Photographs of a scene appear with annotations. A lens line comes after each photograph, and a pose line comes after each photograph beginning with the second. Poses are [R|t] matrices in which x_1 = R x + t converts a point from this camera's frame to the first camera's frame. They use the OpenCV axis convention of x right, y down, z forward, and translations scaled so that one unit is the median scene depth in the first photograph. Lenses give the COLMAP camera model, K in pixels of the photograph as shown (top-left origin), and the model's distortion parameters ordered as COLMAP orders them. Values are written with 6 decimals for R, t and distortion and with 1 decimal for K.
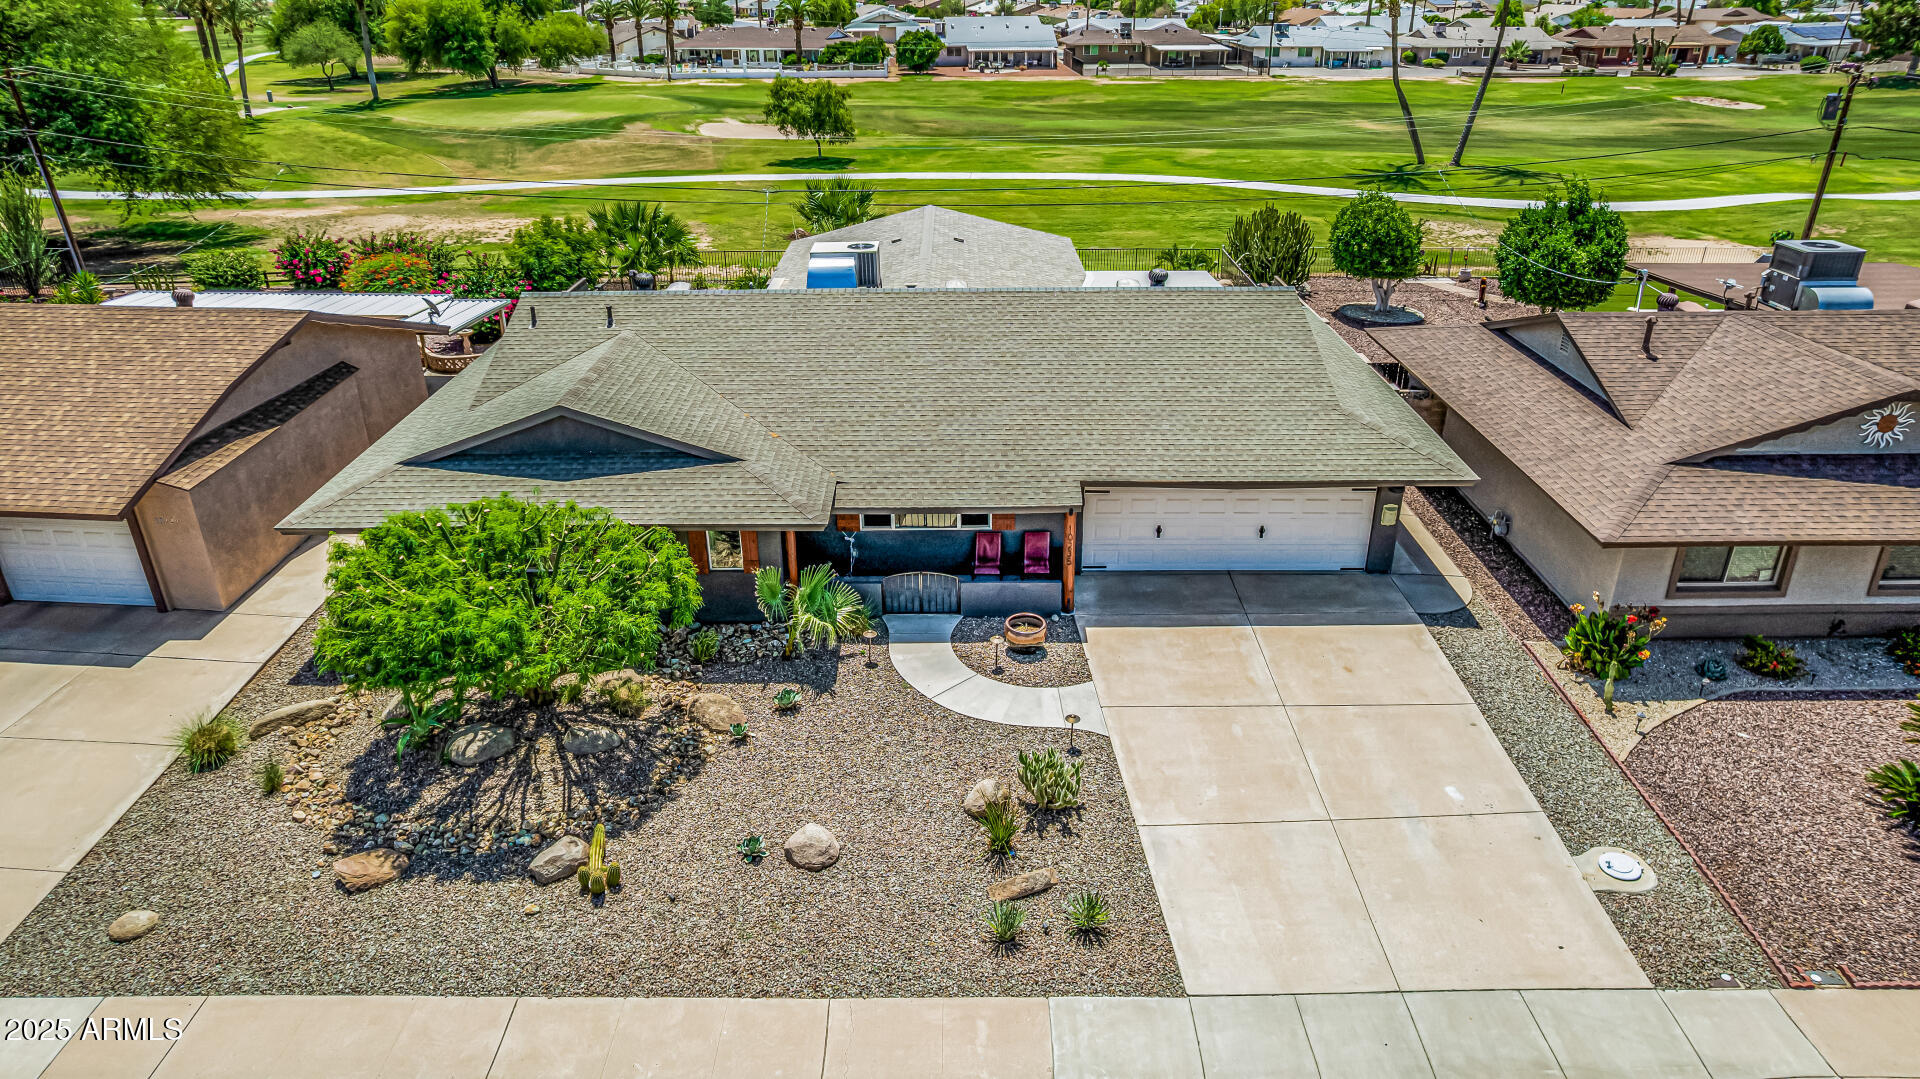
lens RADIAL K [[1230.4, 0, 962.8], [0, 1230.4, 549.3], [0, 0, 1]] dist [-0.070723, 0.055172]
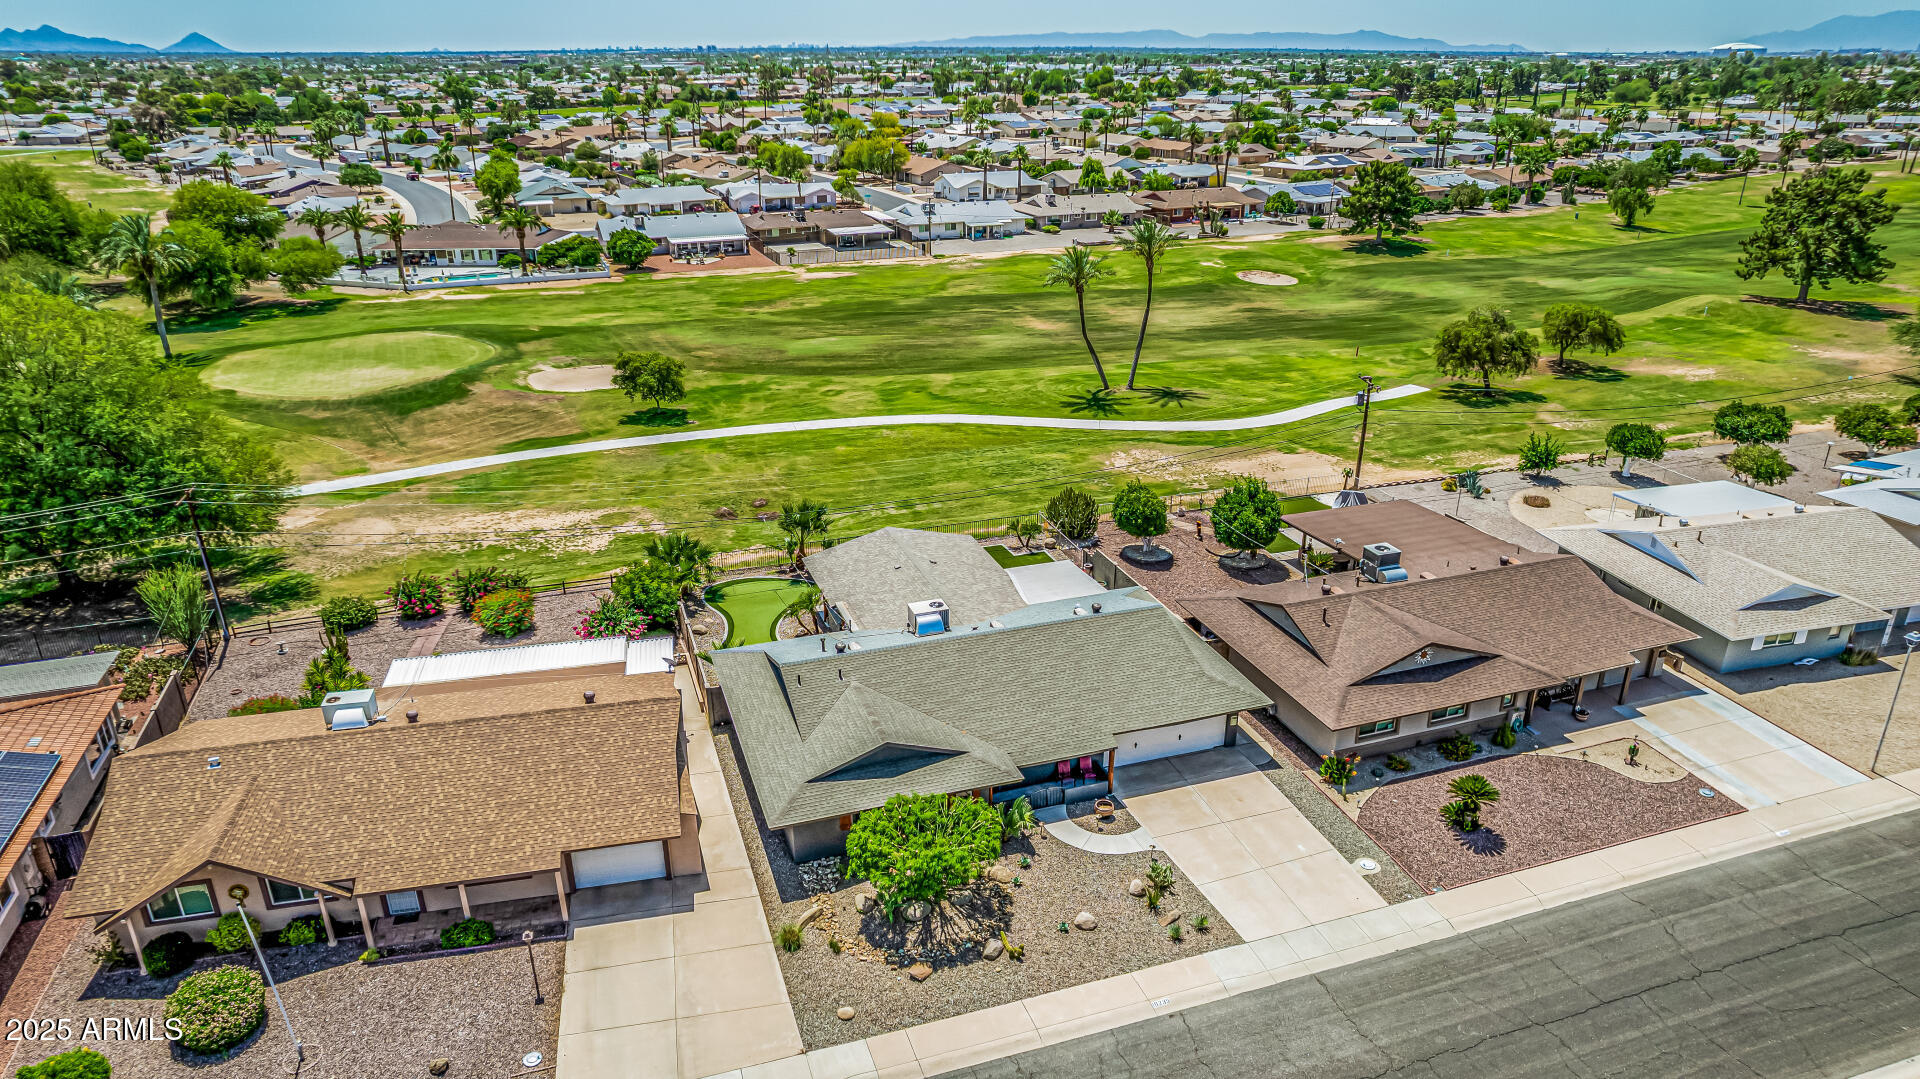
lens RADIAL K [[1230.4, 0, 964.4], [0, 1230.4, 543.2], [0, 0, 1]] dist [-0.070723, 0.055172]
pose [[0.946832, -0.118344, 0.299171, -0.746243], [0.136106, 0.989920, -0.039172, -0.333576], [-0.291520, 0.077808, 0.953395, -0.995836]]
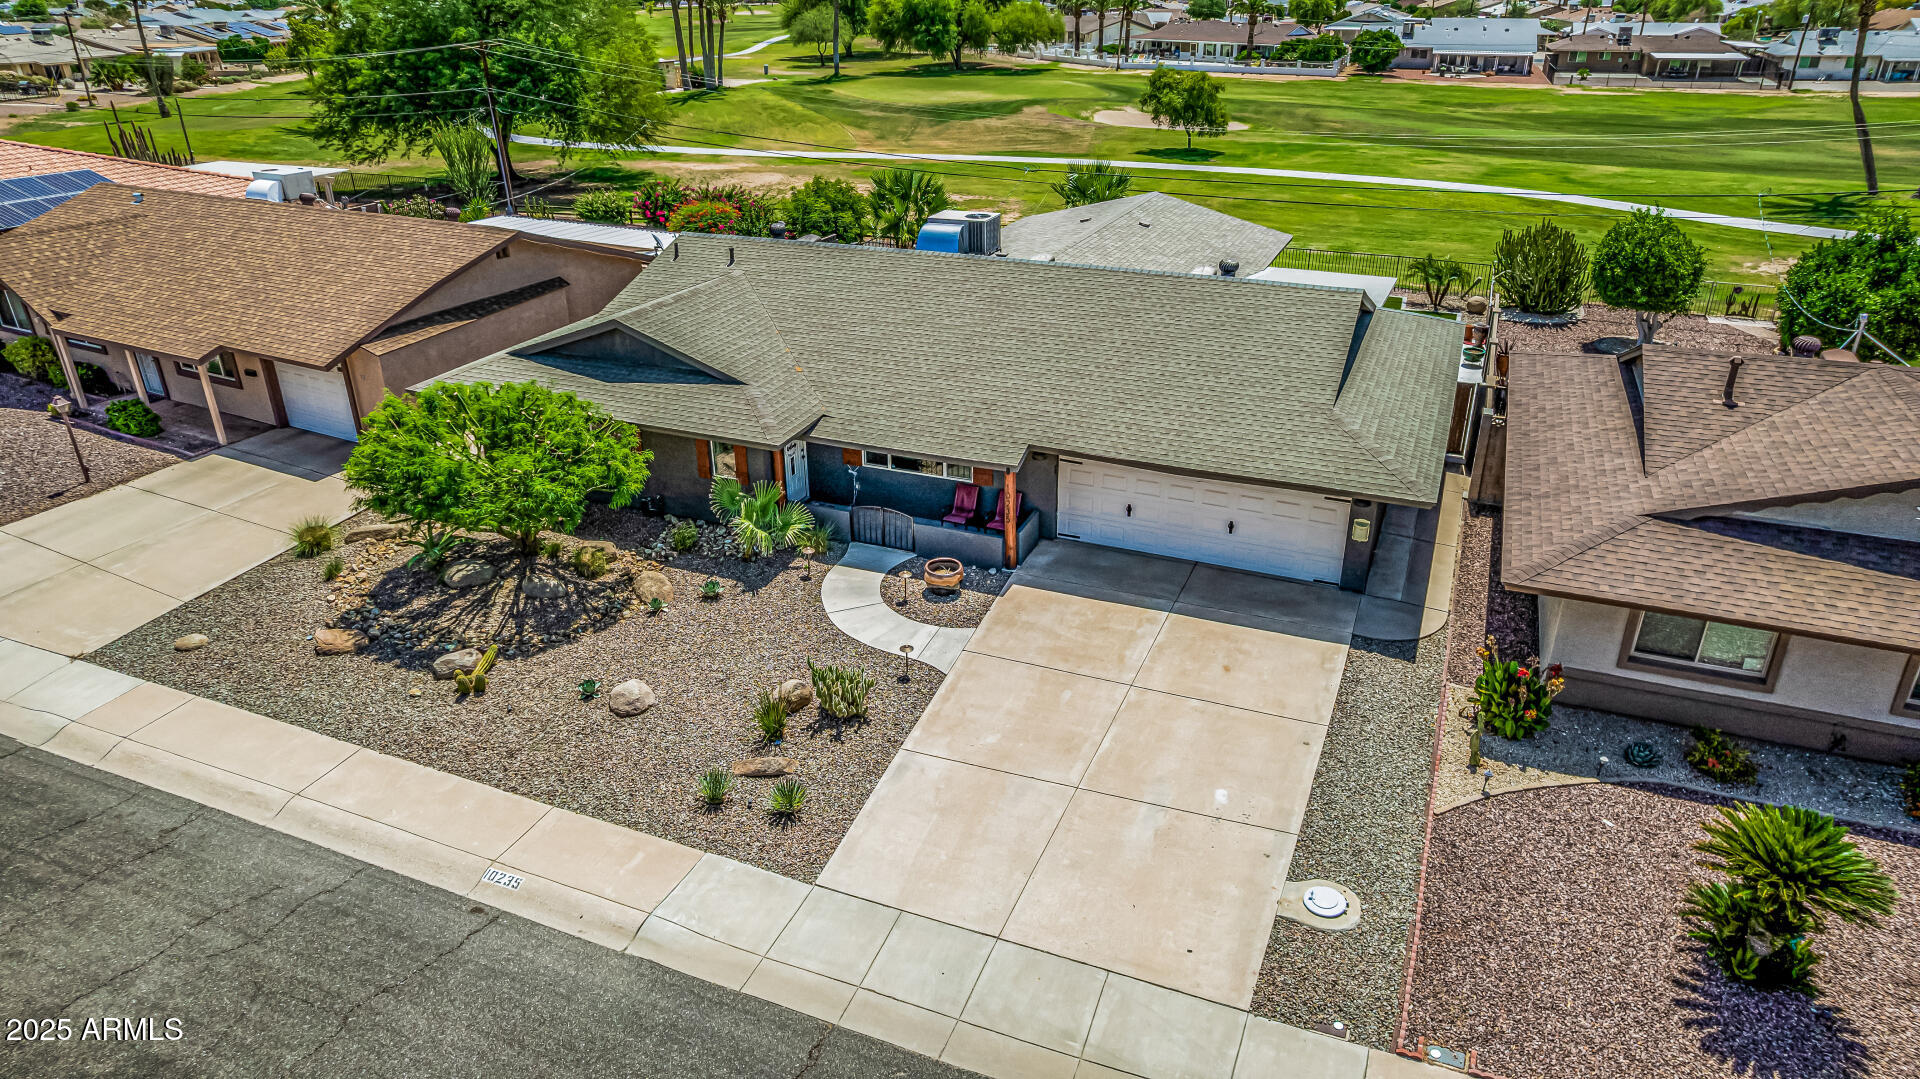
lens RADIAL K [[1230.4, 0, 958.7], [0, 1230.4, 547.9], [0, 0, 1]] dist [-0.070723, 0.055172]
pose [[0.920364, 0.168520, -0.352889, 0.417723], [-0.167658, 0.985284, 0.033251, 0.006198], [0.353299, 0.028561, 0.935074, 0.004555]]
